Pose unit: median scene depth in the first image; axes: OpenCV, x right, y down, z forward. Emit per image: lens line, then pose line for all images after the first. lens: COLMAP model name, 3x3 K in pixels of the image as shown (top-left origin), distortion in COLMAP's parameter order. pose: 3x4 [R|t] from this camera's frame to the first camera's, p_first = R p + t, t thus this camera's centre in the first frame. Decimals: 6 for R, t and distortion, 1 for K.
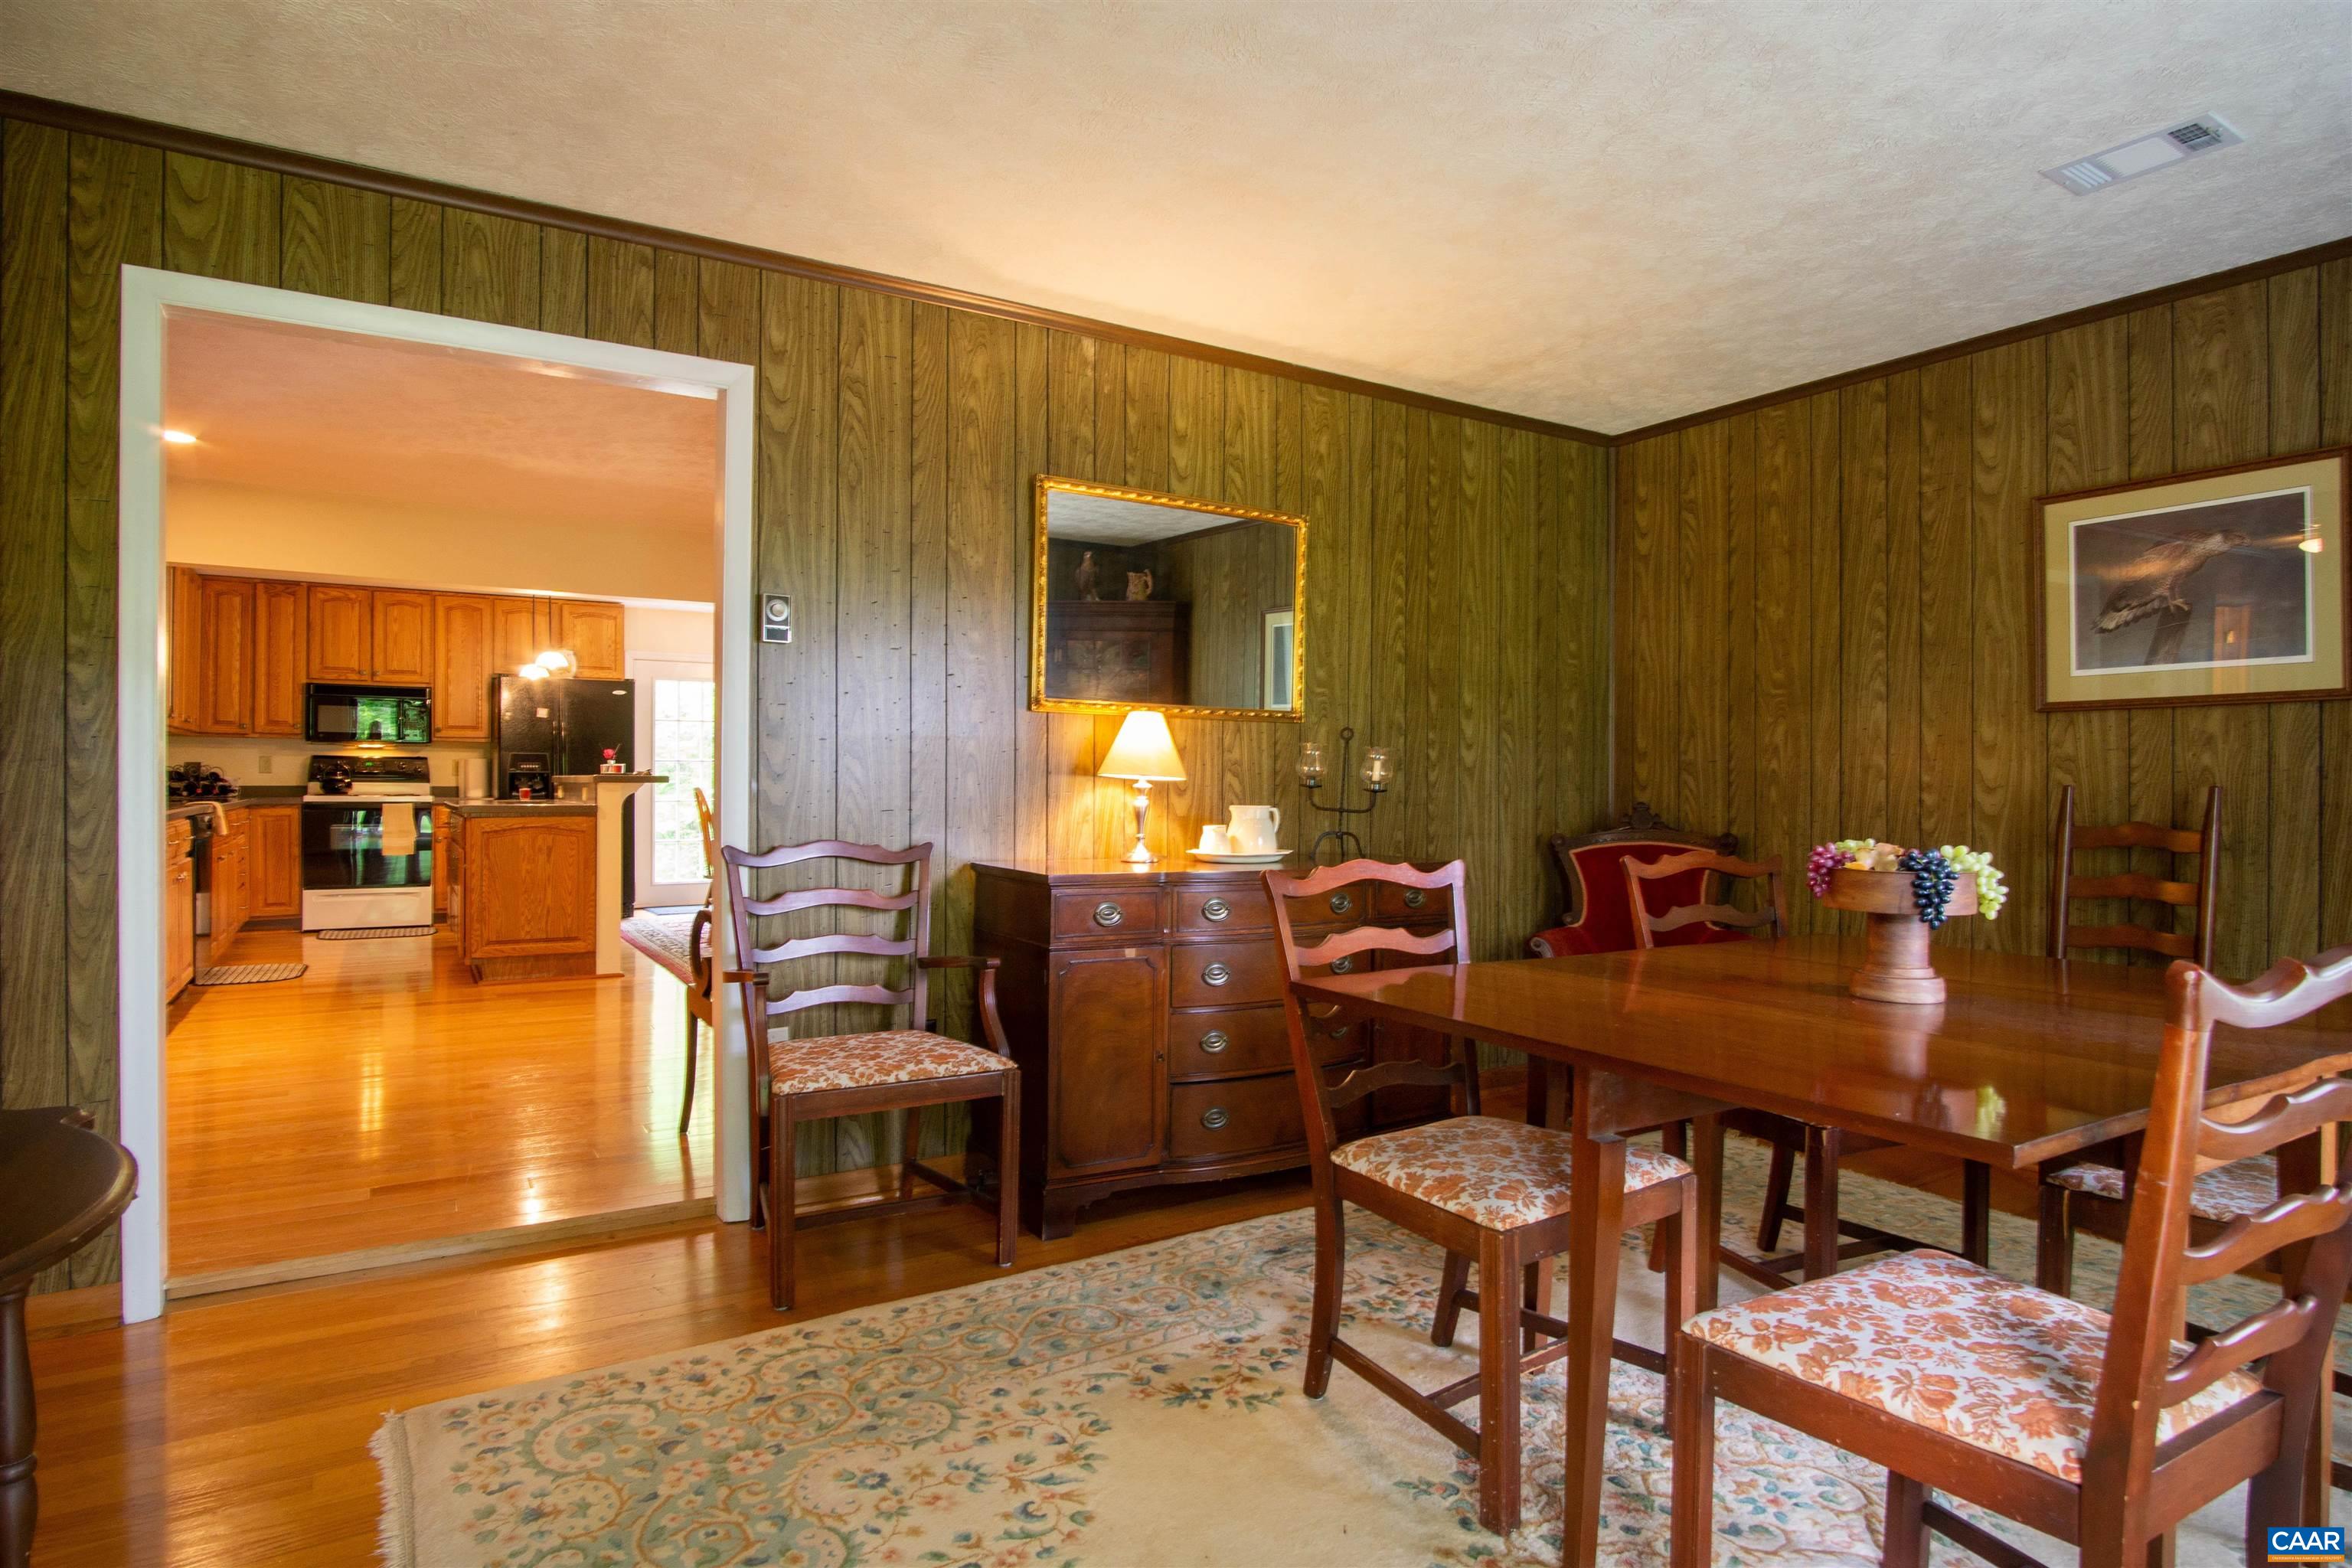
lens RADIAL K [[1244.8, 0, 1170.0], [0, 1244.8, 783.1], [0, 0, 1]] dist [-0.020578, 0.001964]
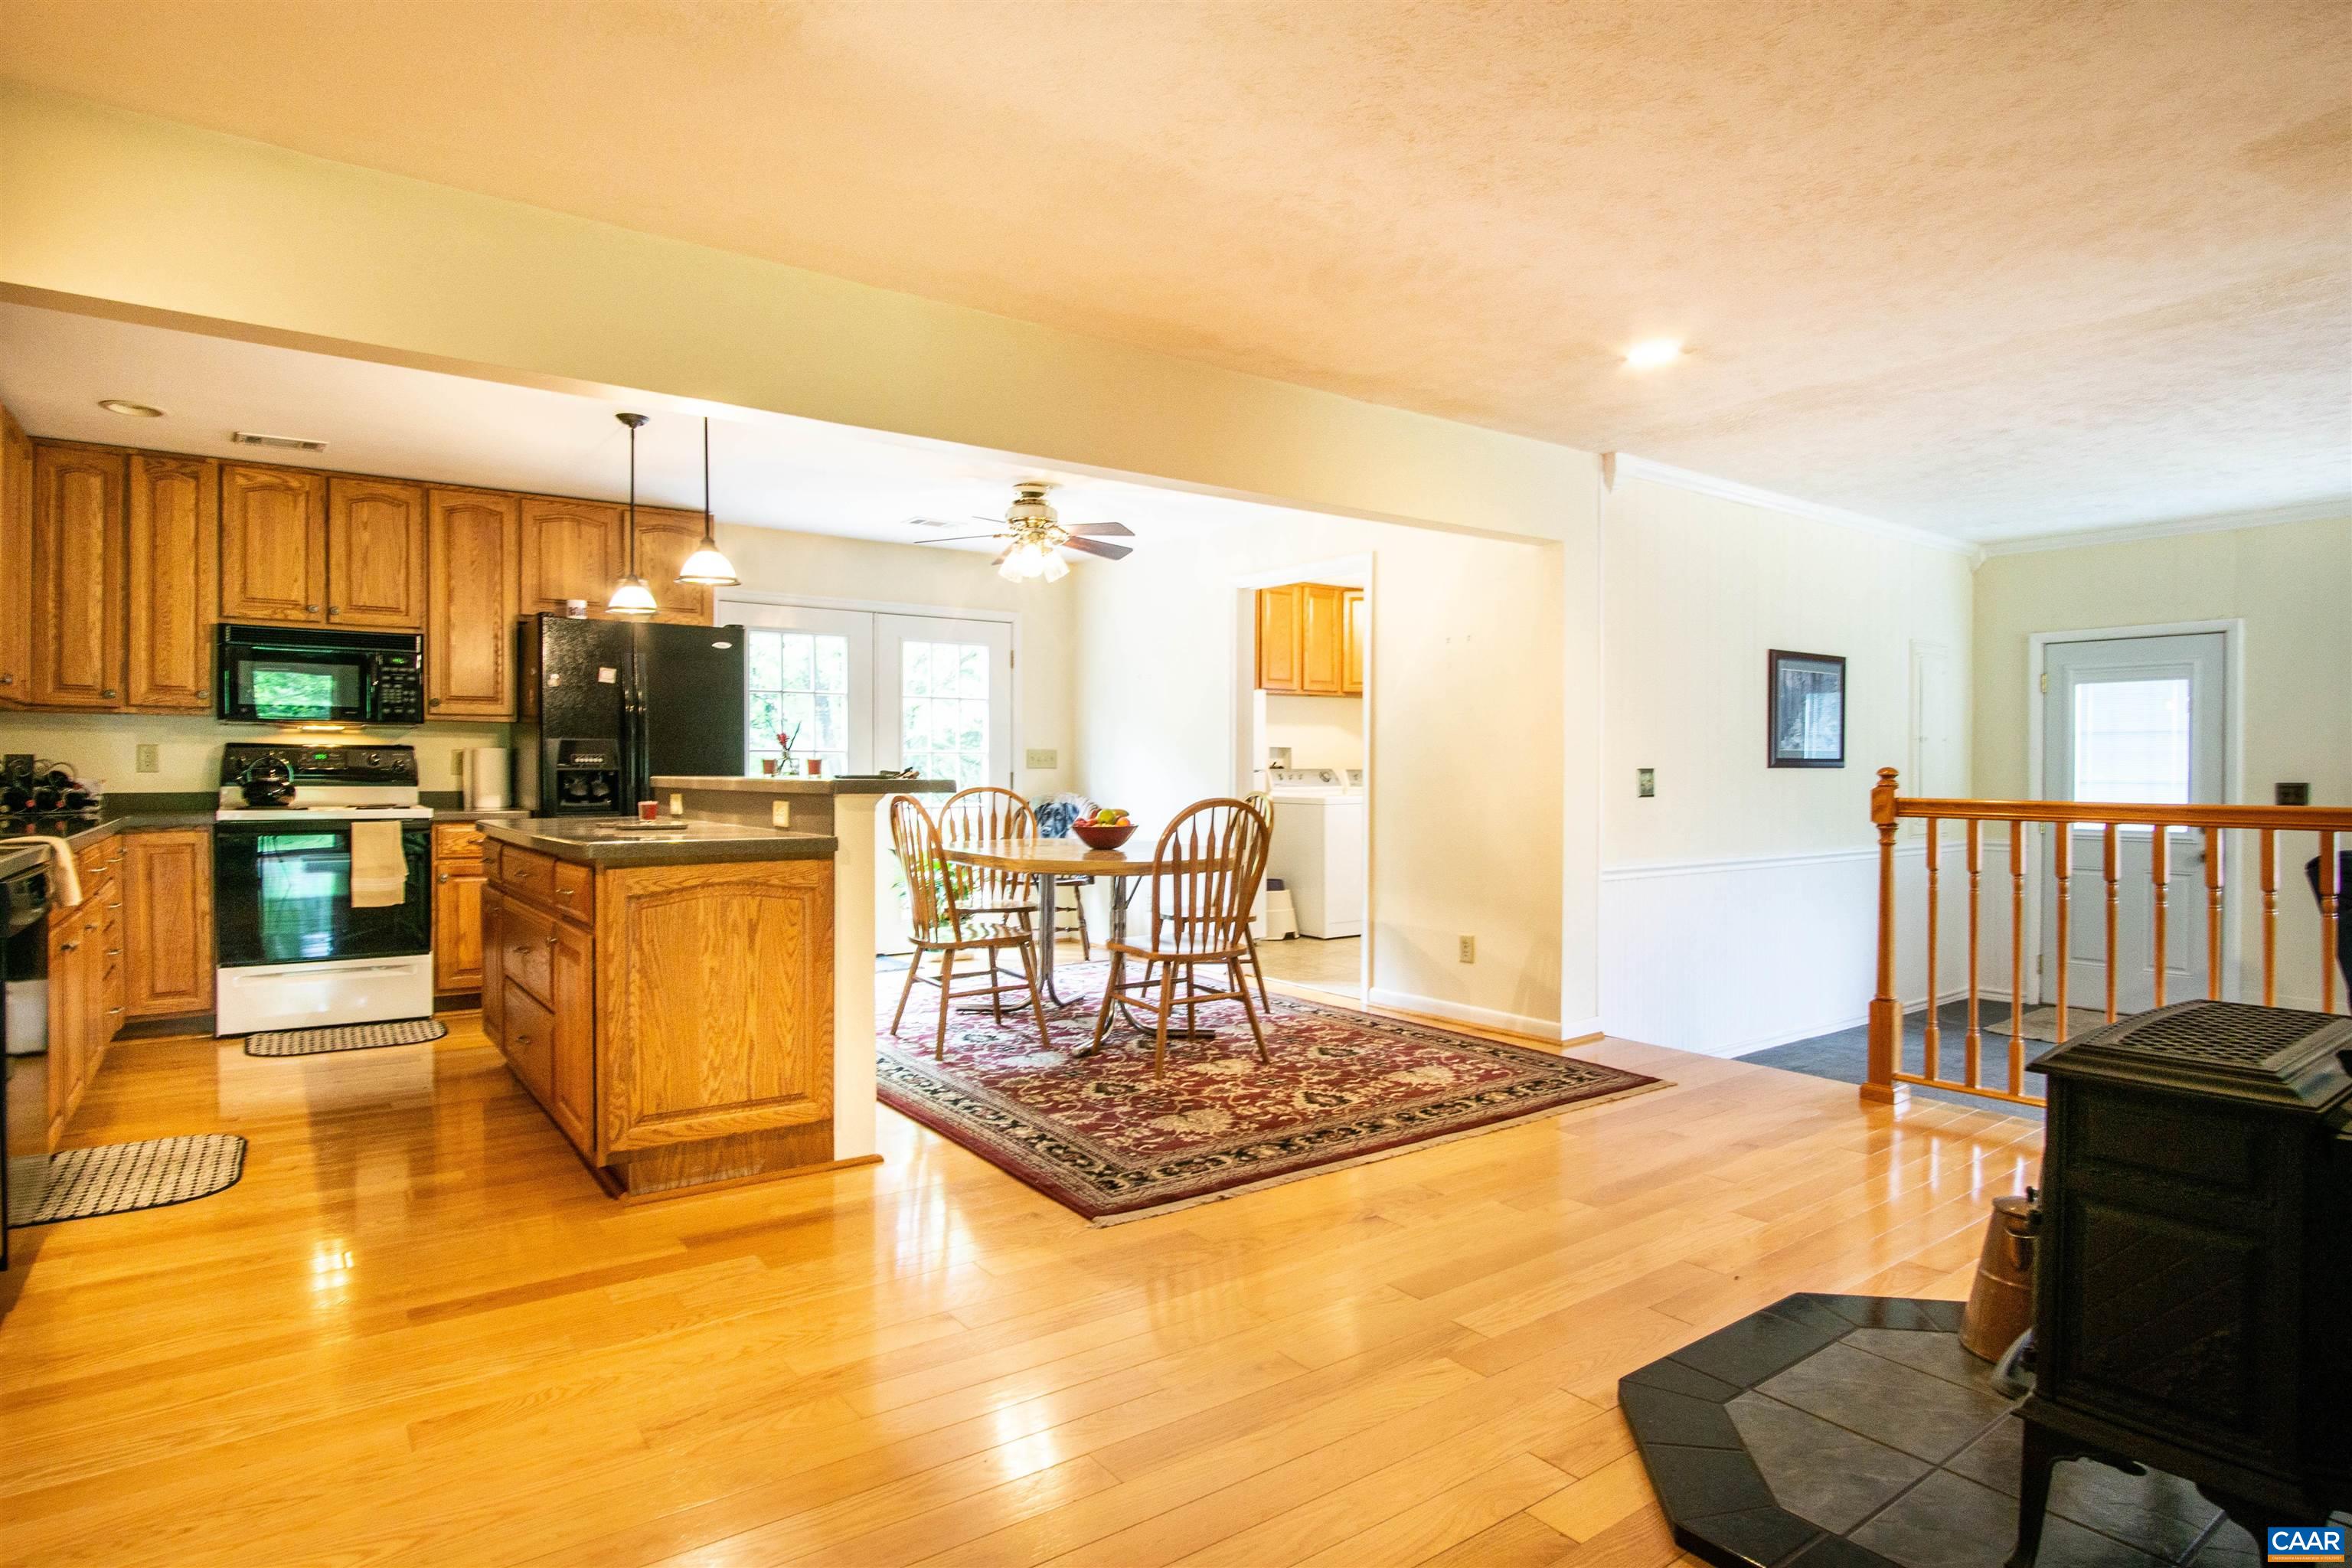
lens RADIAL K [[1244.8, 0, 1176.5], [0, 1244.8, 781.9], [0, 0, 1]] dist [-0.020578, 0.001964]
pose [[0.997288, -0.003316, 0.073529, -0.274948], [0.002625, 0.999951, 0.009504, -0.007838], [-0.073557, -0.009285, 0.997248, 0.361169]]
